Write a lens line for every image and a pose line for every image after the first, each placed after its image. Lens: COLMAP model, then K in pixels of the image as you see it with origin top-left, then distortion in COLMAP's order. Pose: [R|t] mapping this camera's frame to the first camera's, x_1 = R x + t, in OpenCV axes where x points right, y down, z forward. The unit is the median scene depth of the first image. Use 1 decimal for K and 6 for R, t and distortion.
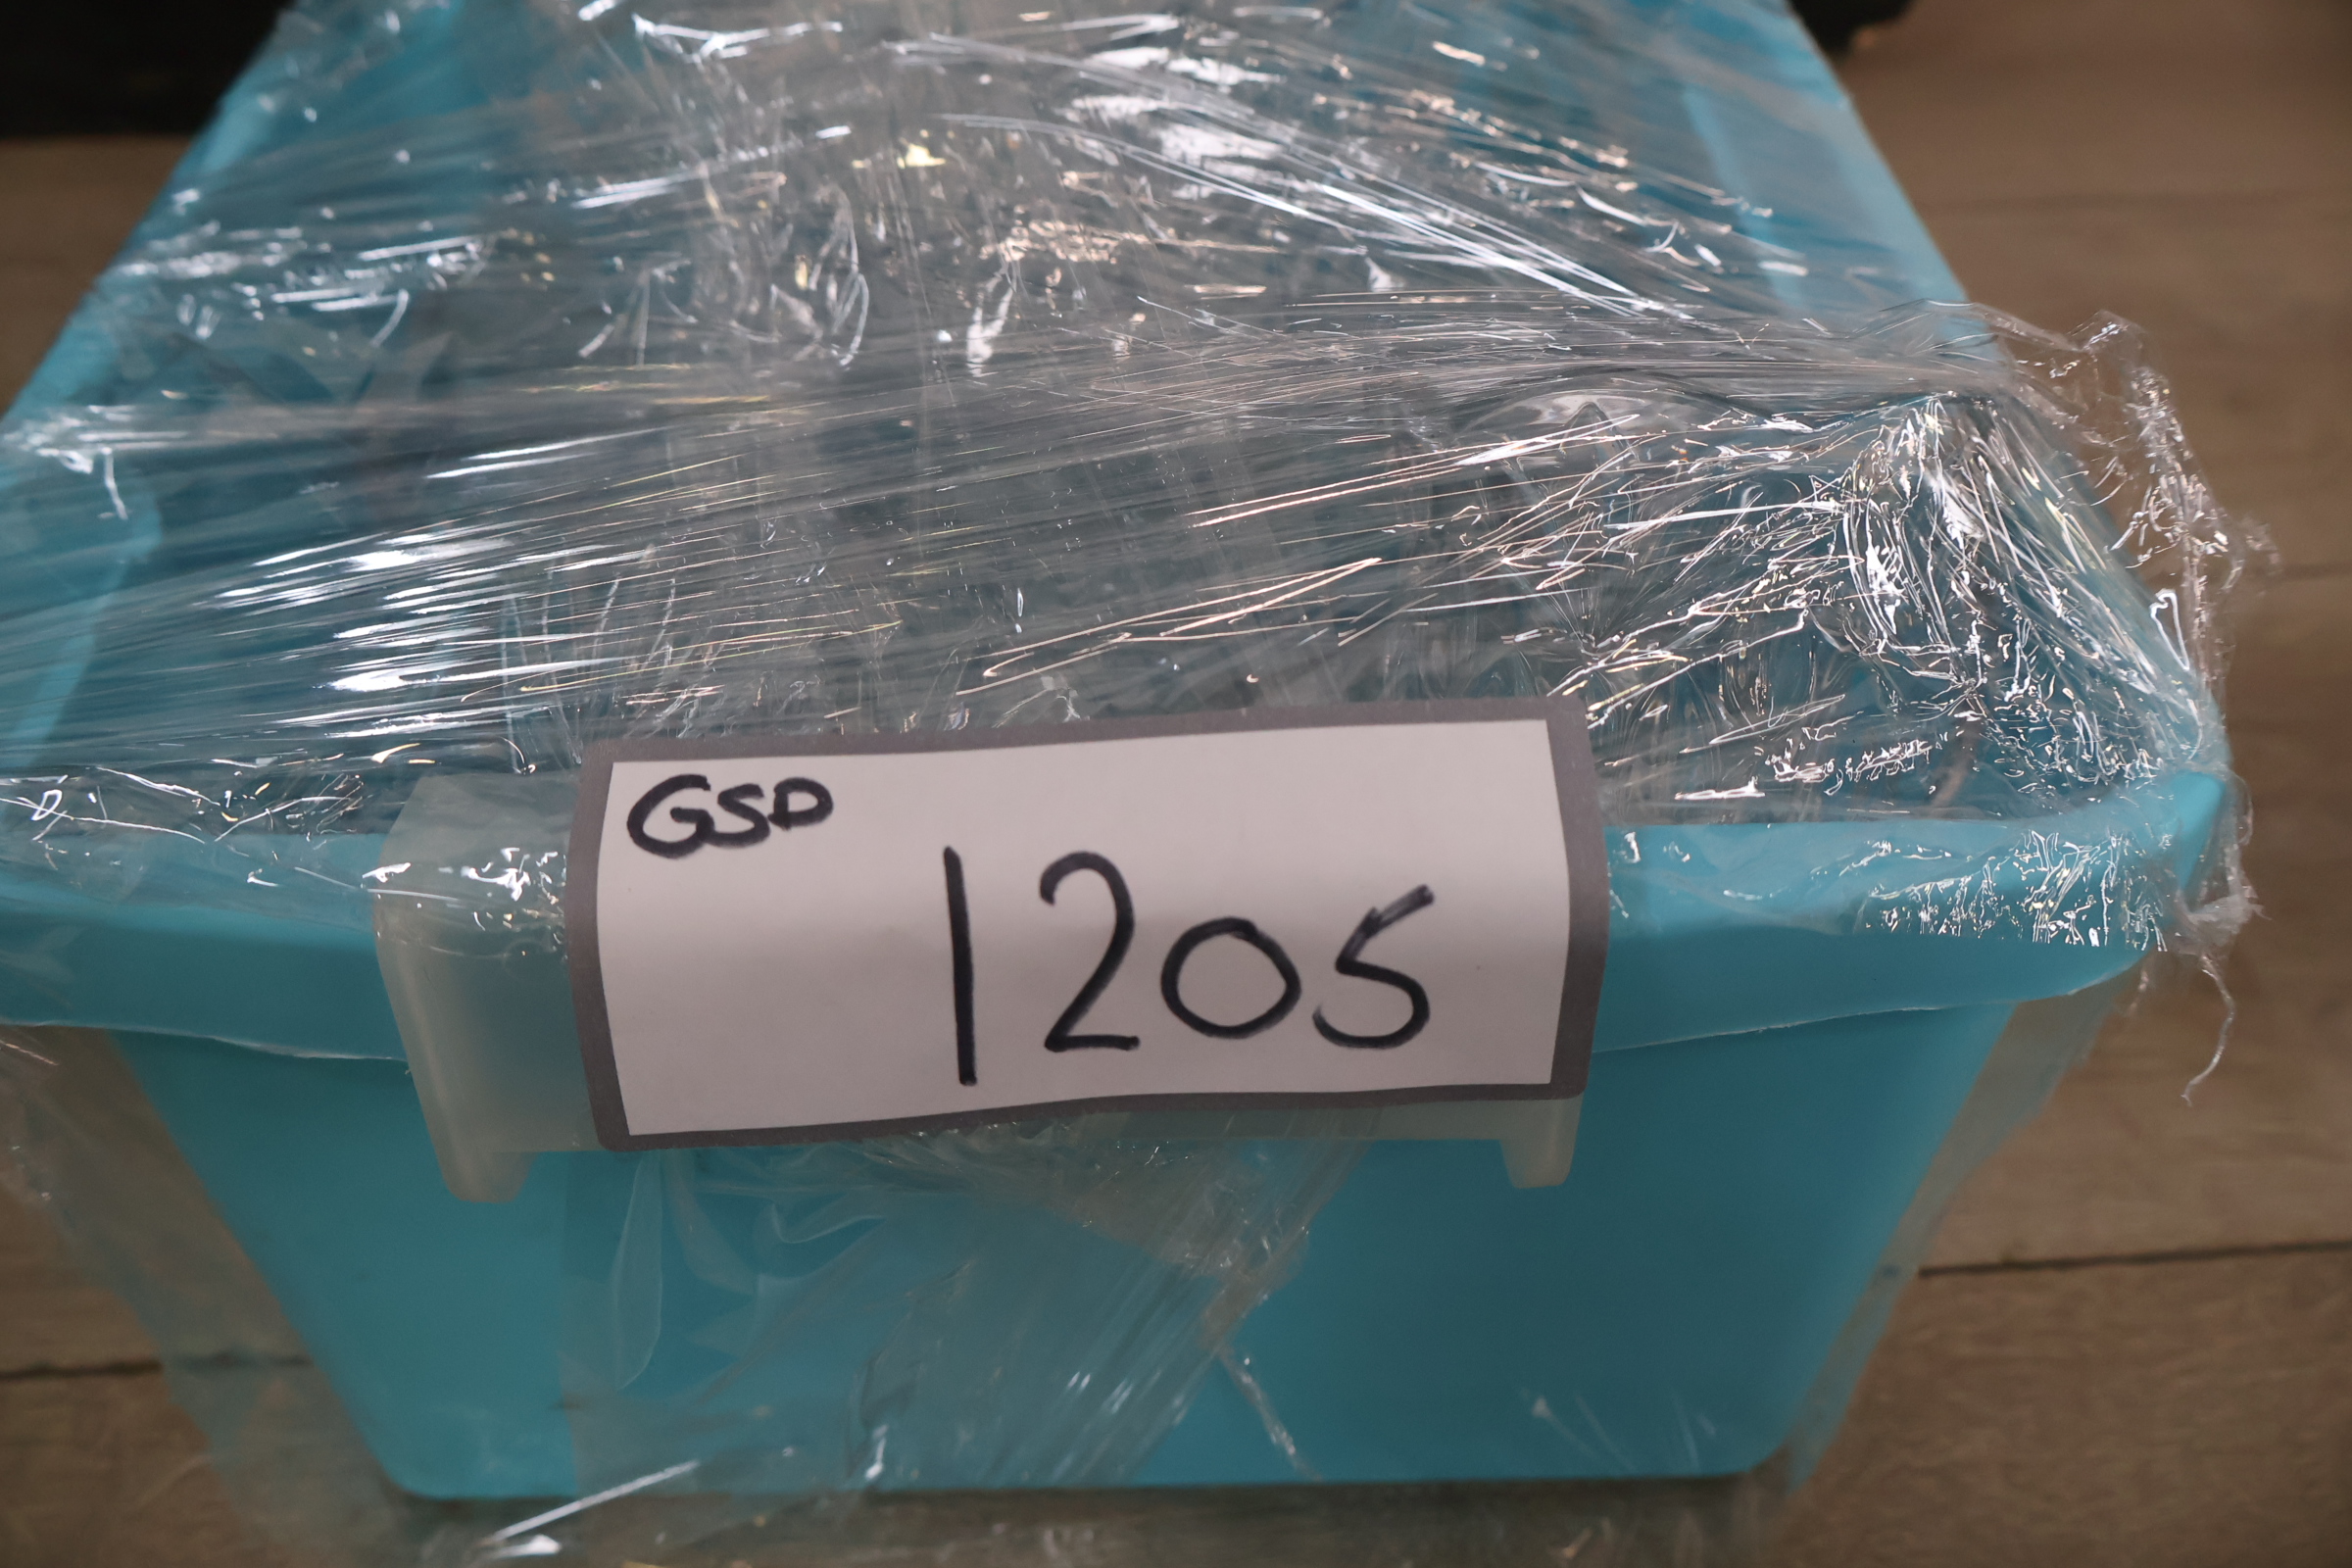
lens RADIAL K [[2020.5, 0, 1184.5], [0, 2020.5, 766.8], [0, 0, 1]] dist [-0.002631, 0.006525]
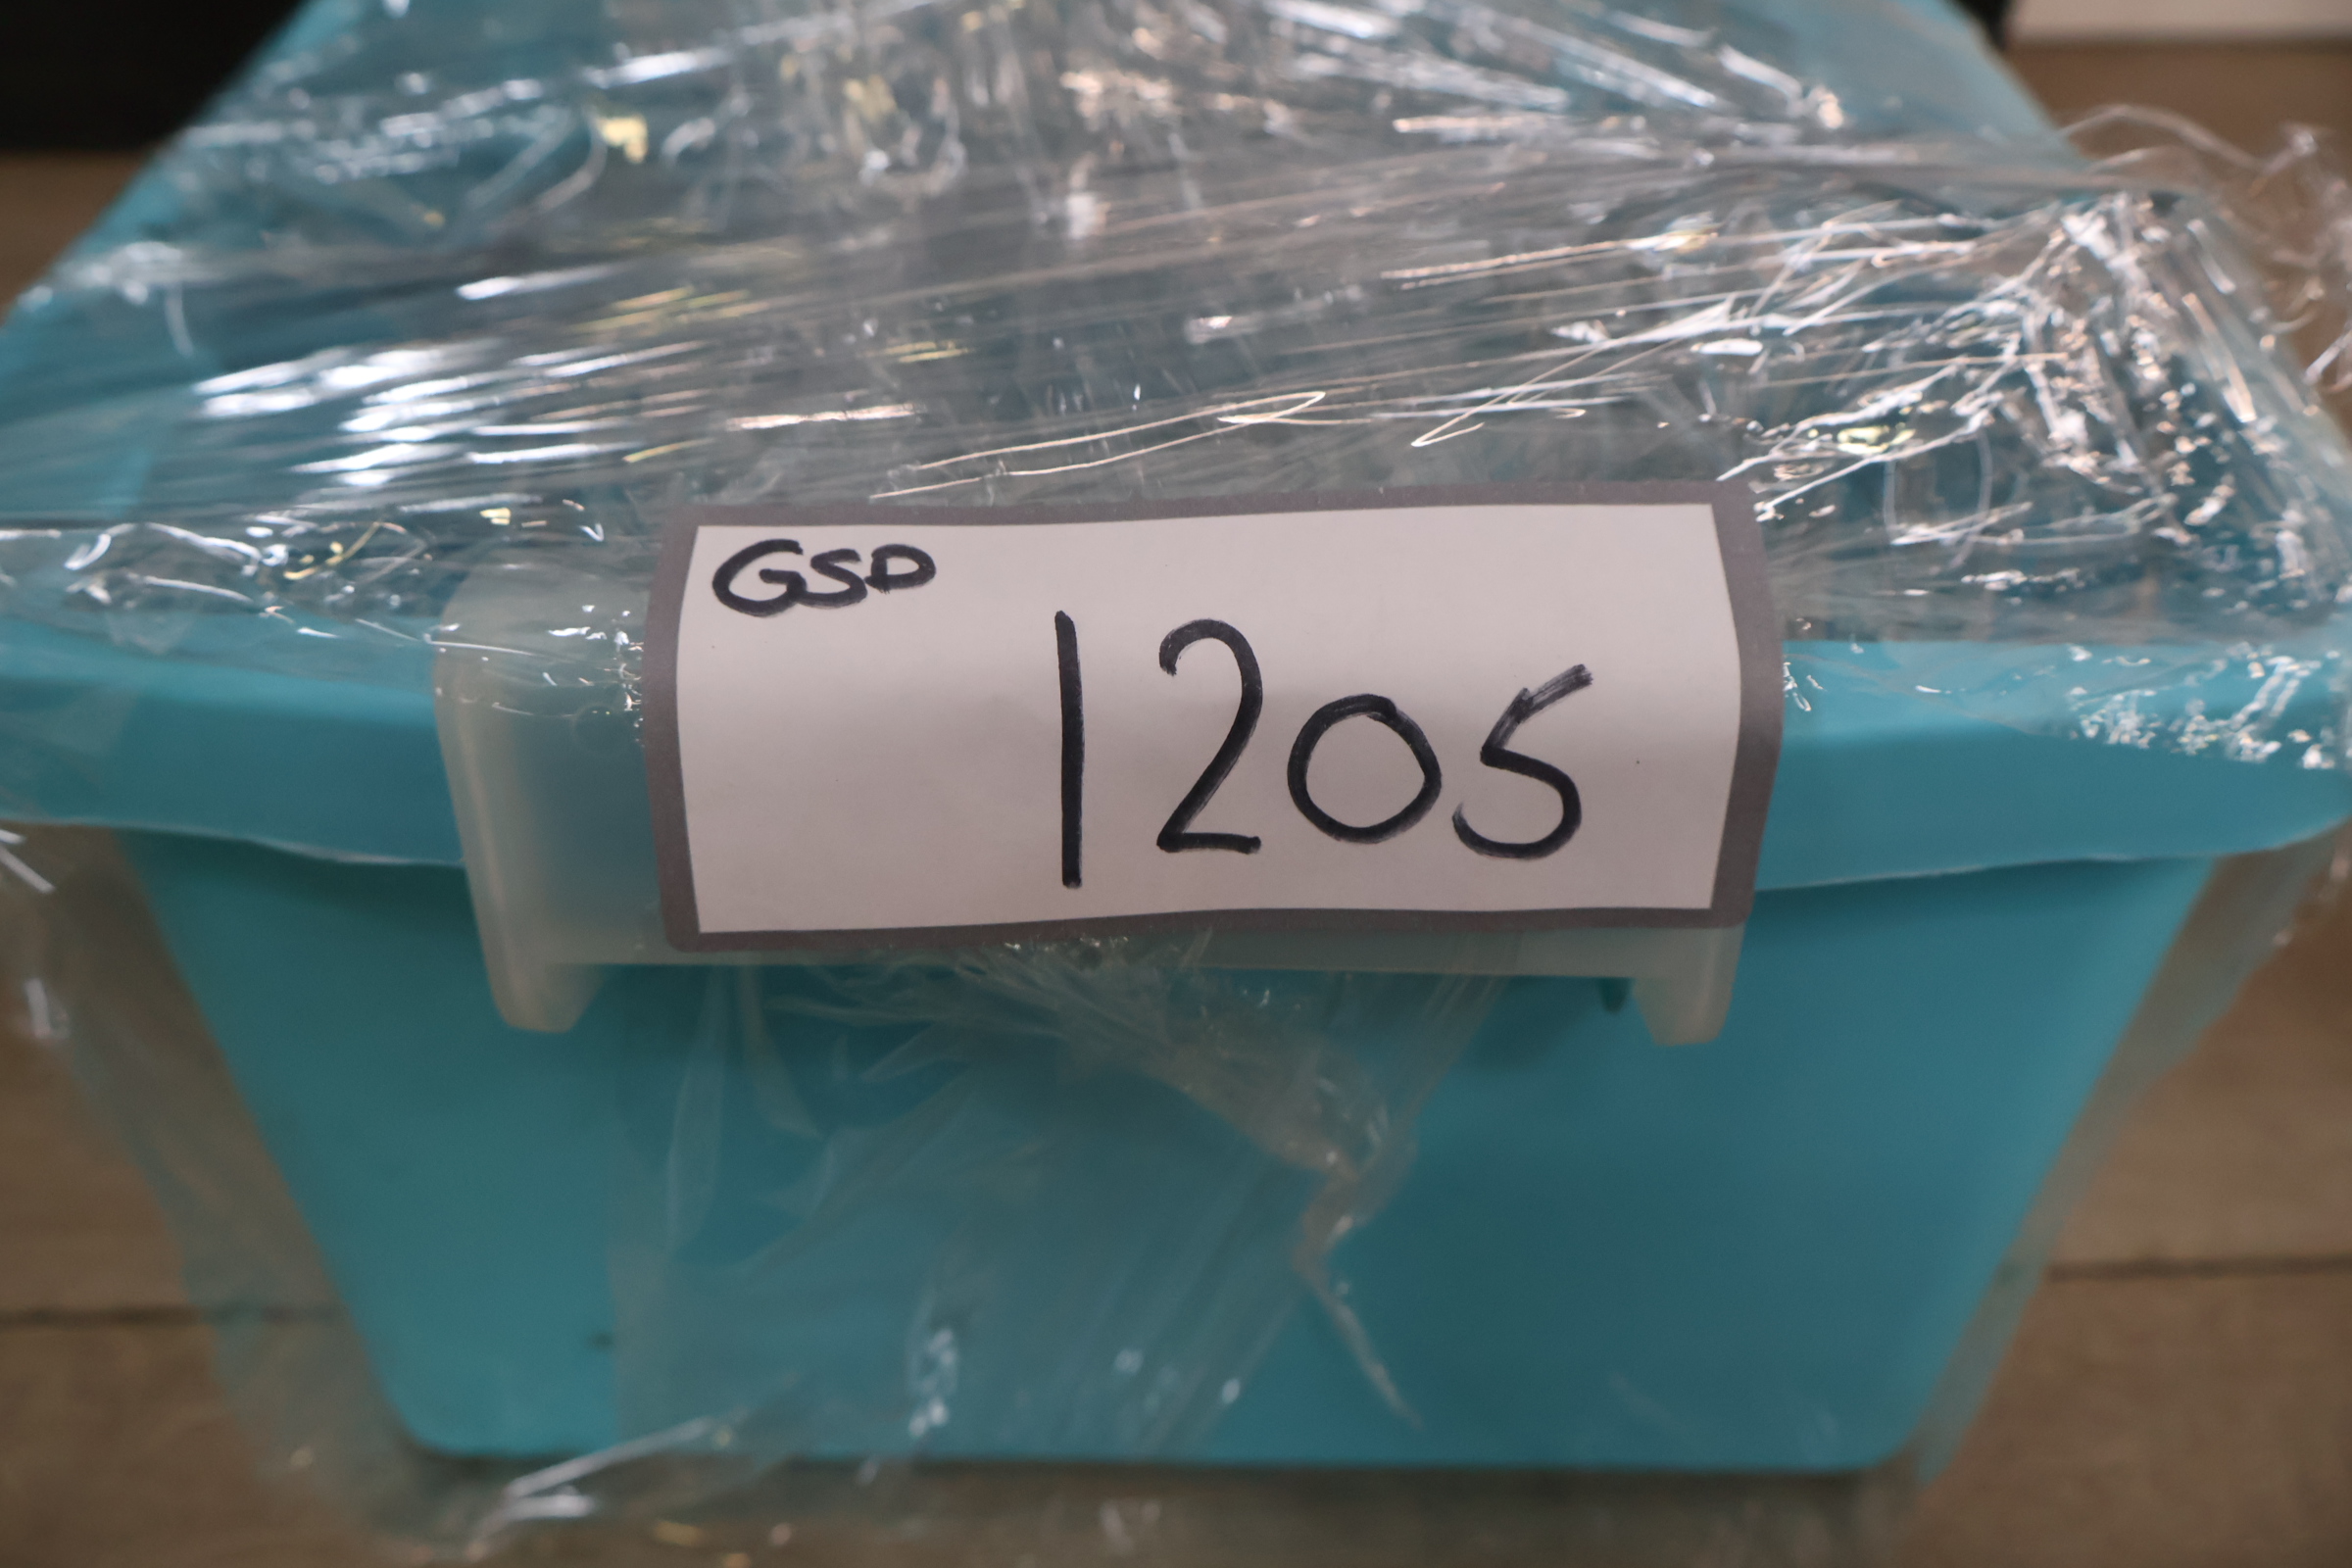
lens RADIAL K [[2020.5, 0, 1164.7], [0, 2020.5, 798.1], [0, 0, 1]] dist [-0.002631, 0.006525]
pose [[0.999547, 0.022010, -0.020532, -0.047920], [-0.023357, 0.997424, -0.067822, 0.180576], [0.018986, 0.068271, 0.997486, 0.090283]]
